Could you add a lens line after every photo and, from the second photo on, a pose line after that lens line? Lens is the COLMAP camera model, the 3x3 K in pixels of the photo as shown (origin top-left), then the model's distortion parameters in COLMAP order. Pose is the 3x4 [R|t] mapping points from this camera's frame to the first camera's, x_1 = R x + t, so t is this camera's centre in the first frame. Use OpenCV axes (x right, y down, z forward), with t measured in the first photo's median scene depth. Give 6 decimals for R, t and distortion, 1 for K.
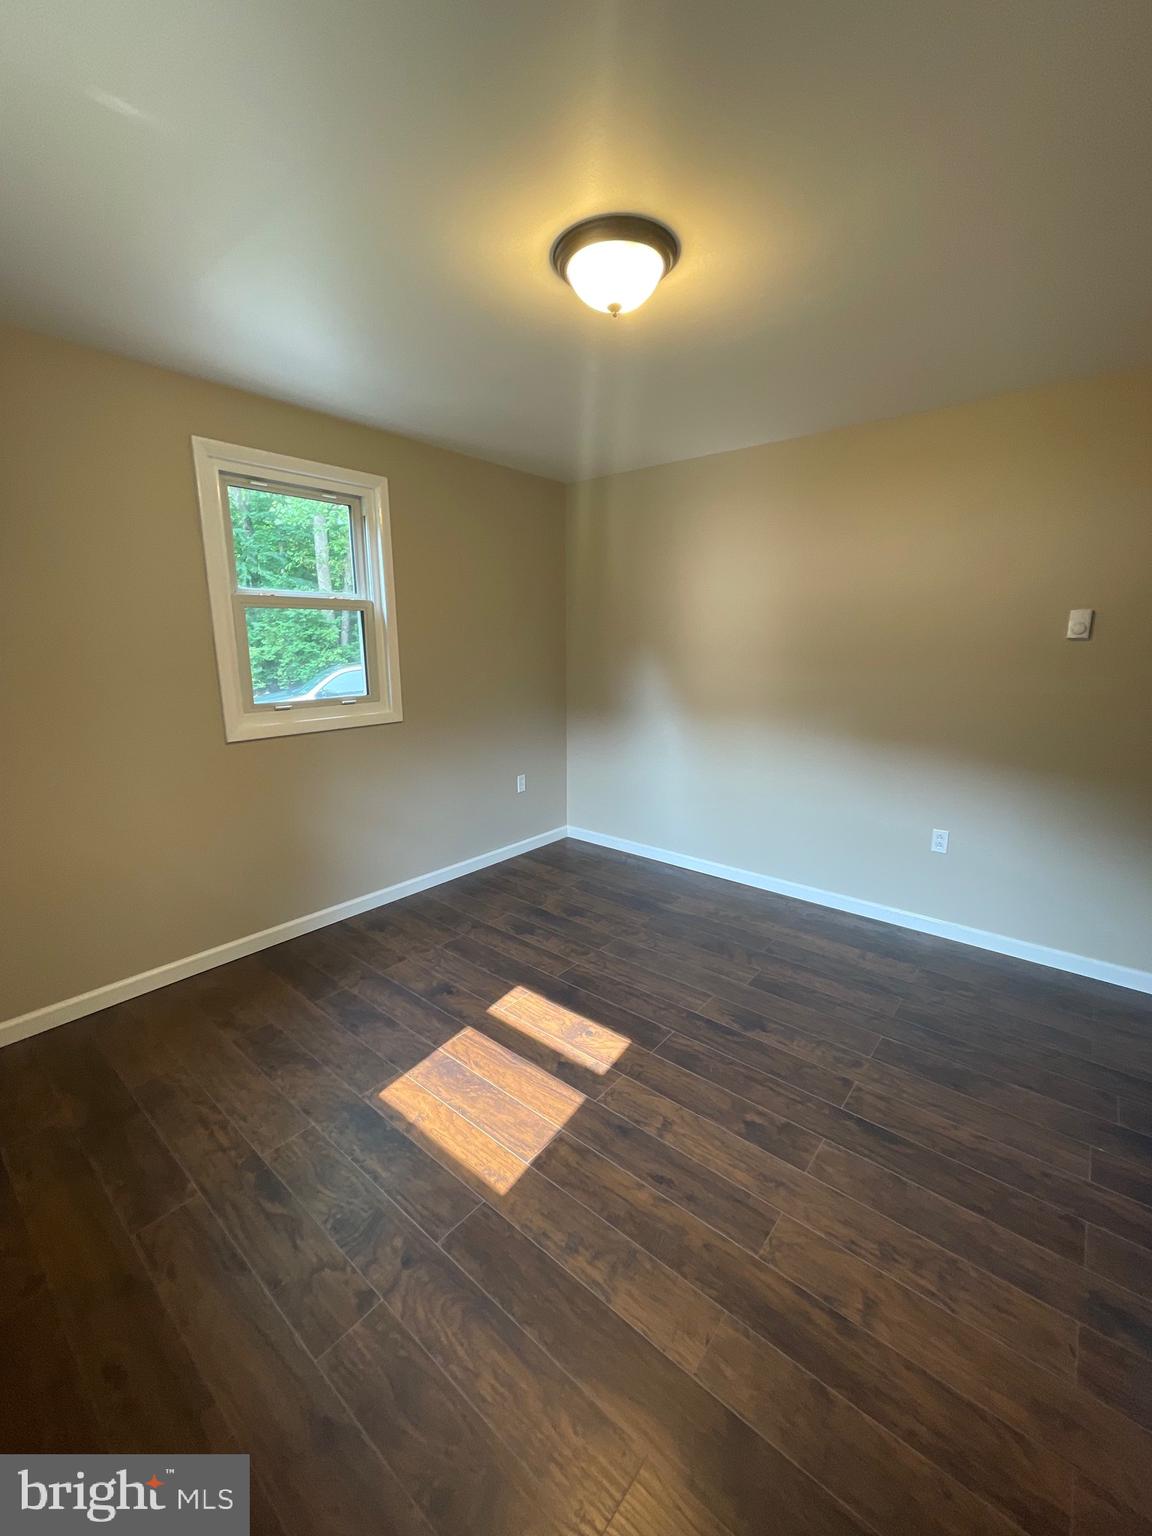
lens RADIAL K [[619.4, 0, 573.1], [0, 619.4, 763.6], [0, 0, 1]] dist [-0.001577, -0.000190]
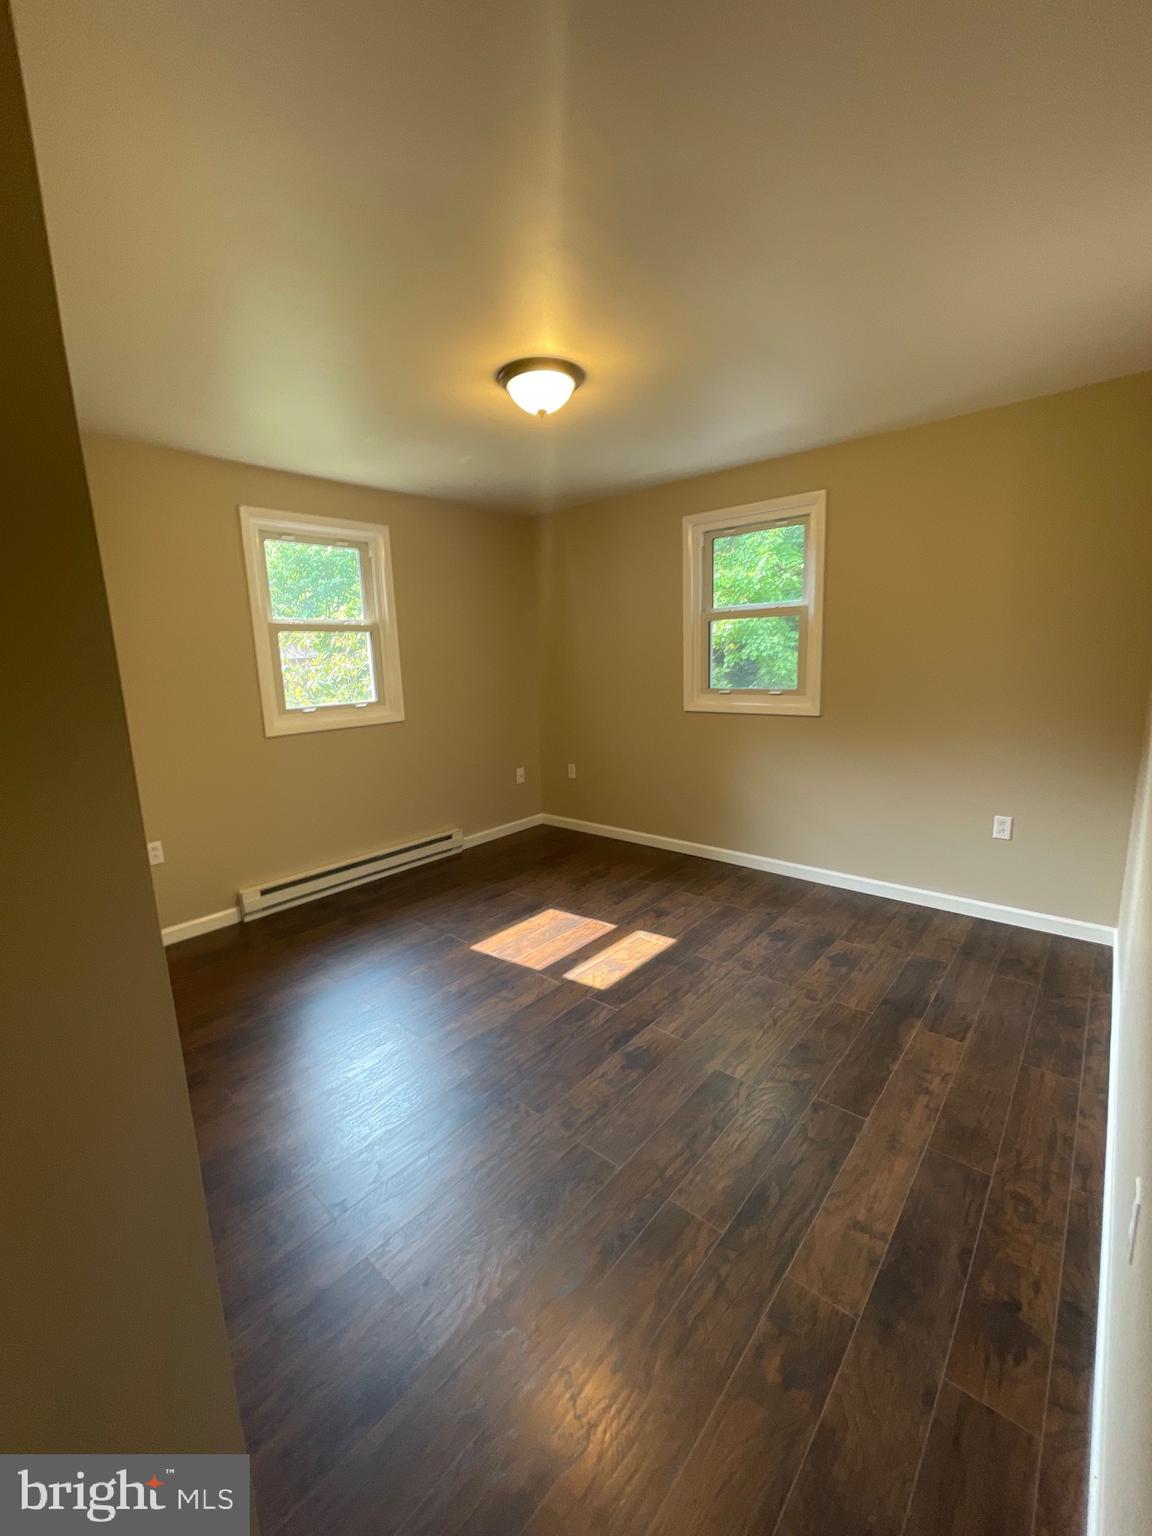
lens RADIAL K [[619.4, 0, 574.4], [0, 619.4, 766.7], [0, 0, 1]] dist [-0.001577, -0.000190]
pose [[-0.016252, 0.184850, -0.982632, 1.092700], [-0.171177, 0.967739, 0.184879, -0.151333], [0.985106, 0.171209, 0.015915, 0.809416]]
